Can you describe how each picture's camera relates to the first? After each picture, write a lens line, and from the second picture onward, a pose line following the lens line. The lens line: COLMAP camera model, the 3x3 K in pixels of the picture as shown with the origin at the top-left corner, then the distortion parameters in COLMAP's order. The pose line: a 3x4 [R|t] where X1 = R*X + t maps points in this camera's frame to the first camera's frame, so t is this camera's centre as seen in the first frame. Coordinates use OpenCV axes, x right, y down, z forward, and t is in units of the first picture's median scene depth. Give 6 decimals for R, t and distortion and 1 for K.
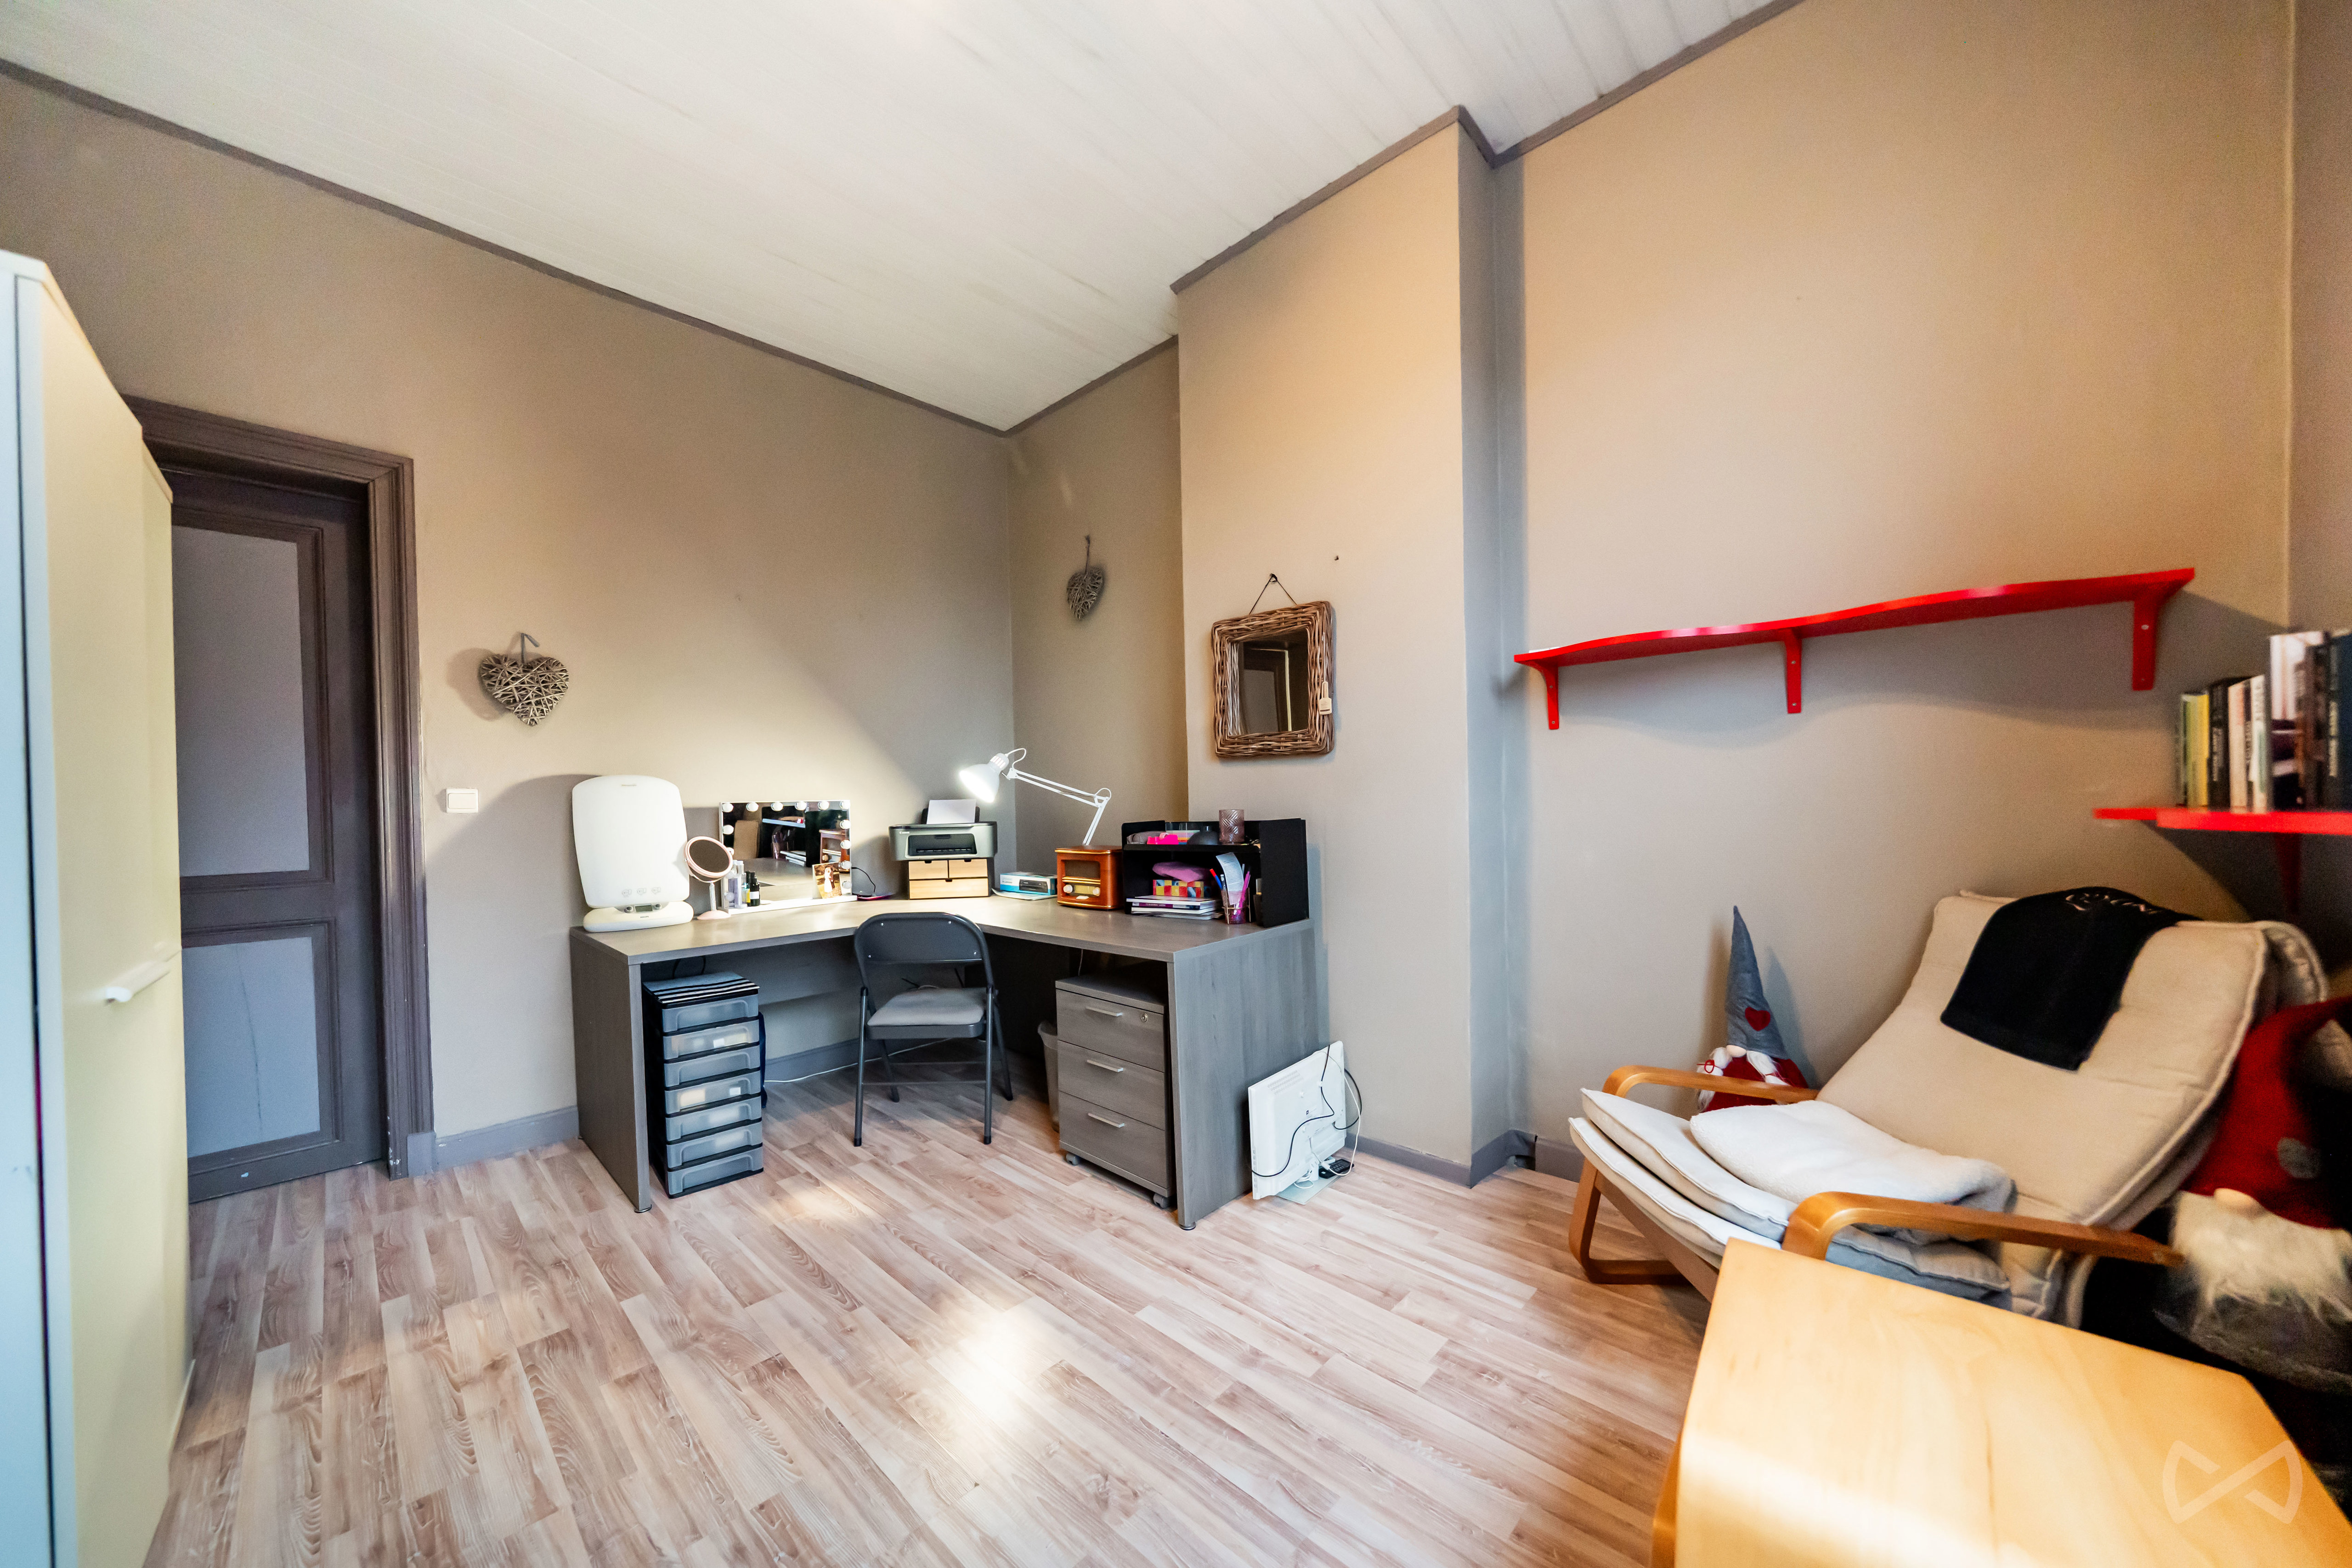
lens RADIAL K [[826.7, 0, 1174.1], [0, 826.7, 814.5], [0, 0, 1]] dist [-0.001145, -0.000018]
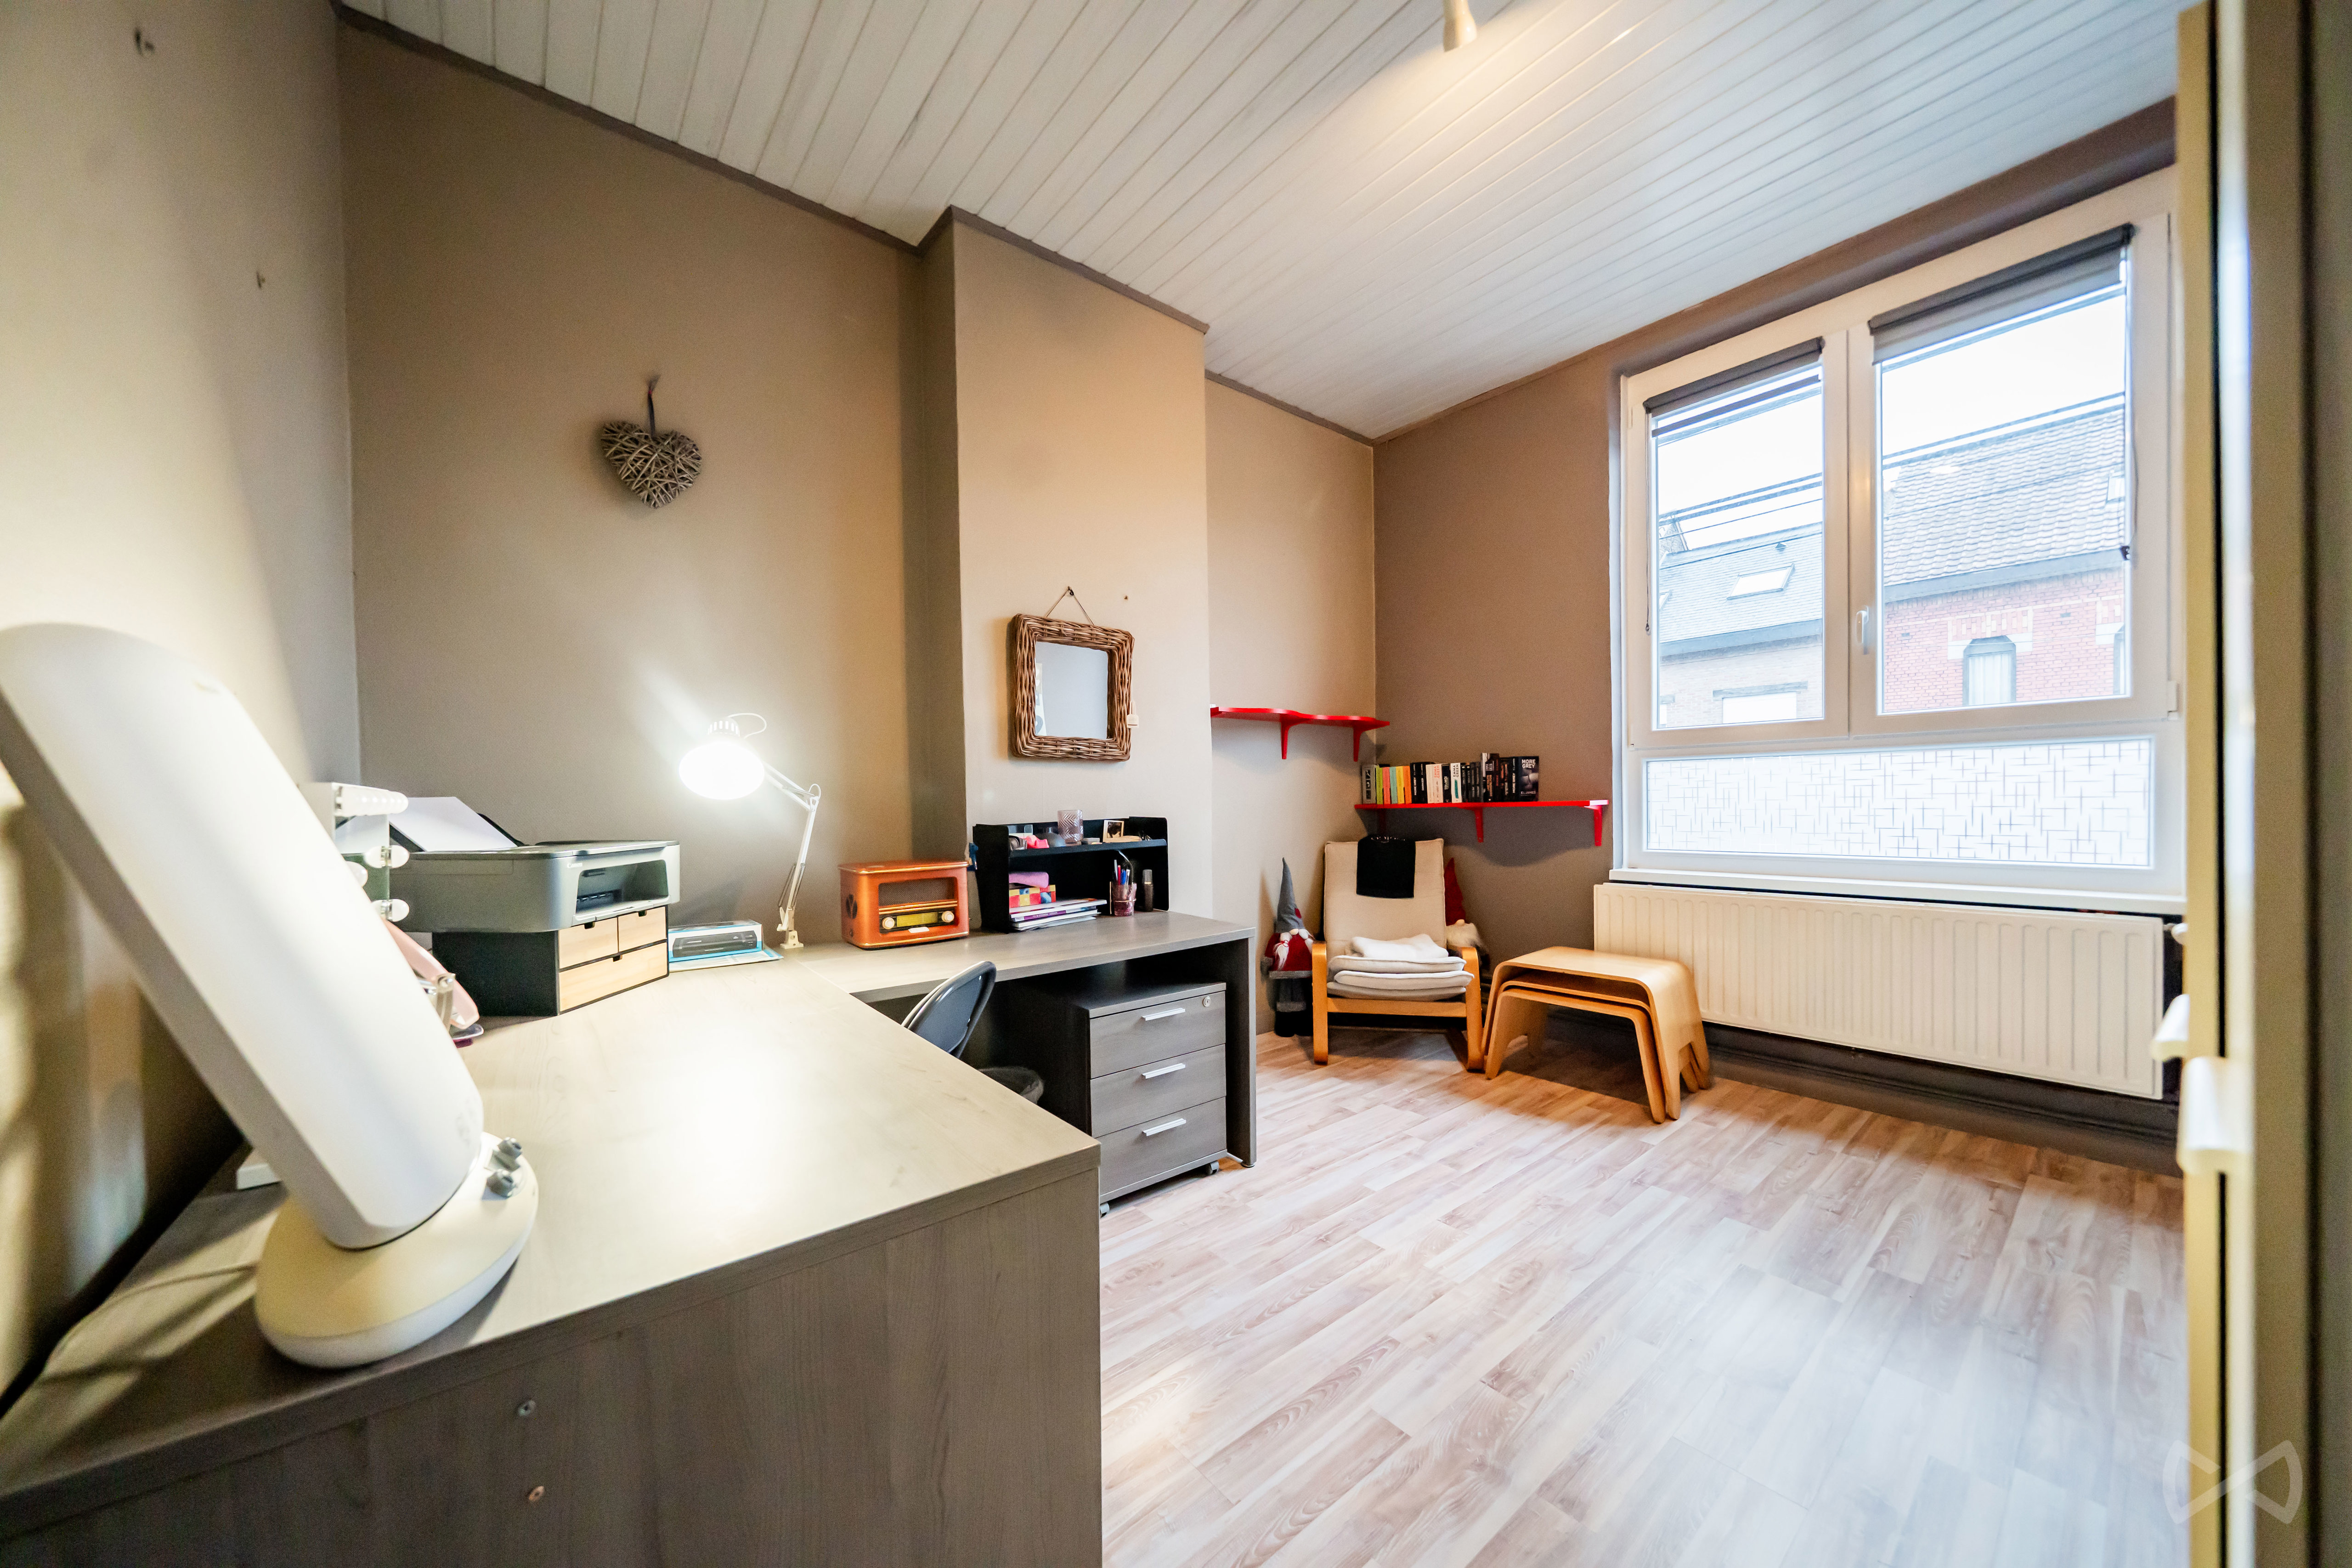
lens RADIAL K [[800.1, 0, 1165.4], [0, 800.1, 809.8], [0, 0, 1]] dist [-0.000338, -0.000054]
pose [[0.131308, 0.002317, 0.991339, -1.187789], [0.030614, 0.999511, -0.006391, 0.005548], [-0.990869, 0.031188, 0.131173, 1.017992]]
